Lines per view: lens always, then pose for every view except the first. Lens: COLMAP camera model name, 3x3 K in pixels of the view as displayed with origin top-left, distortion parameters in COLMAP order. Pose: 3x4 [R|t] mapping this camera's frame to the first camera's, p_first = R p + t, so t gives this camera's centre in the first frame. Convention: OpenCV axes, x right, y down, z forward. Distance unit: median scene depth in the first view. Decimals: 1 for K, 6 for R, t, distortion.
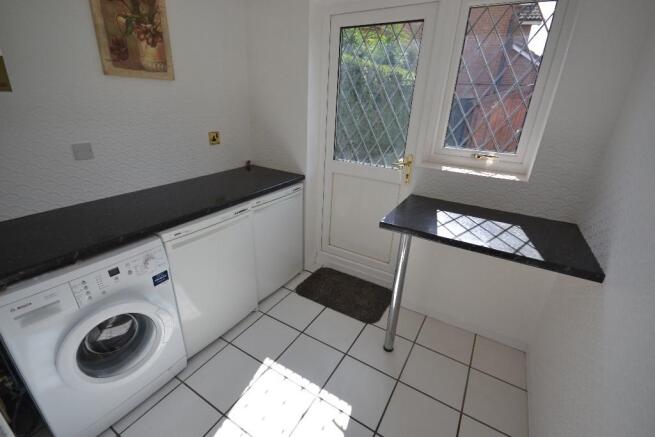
lens RADIAL K [[292.3, 0, 322.0], [0, 292.3, 217.4], [0, 0, 1]] dist [-0.000082, -0.000295]
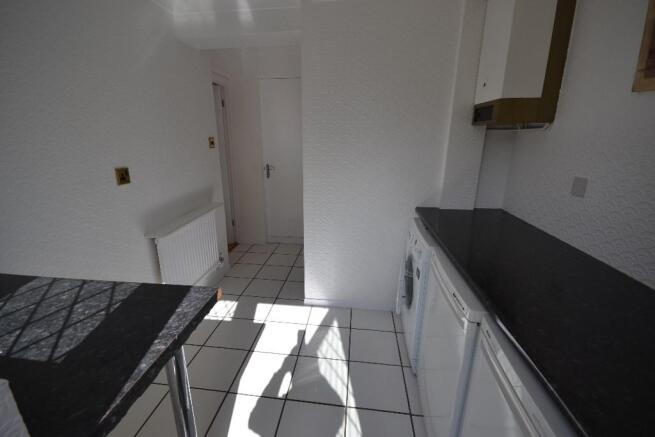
lens RADIAL K [[292.3, 0, 322.0], [0, 292.3, 217.4], [0, 0, 1]] dist [-0.000082, -0.000295]
pose [[-0.908594, 0.074710, -0.410945, 0.243779], [-0.188679, 0.804352, 0.563398, -0.499972], [0.372636, 0.589437, -0.716733, 1.395548]]
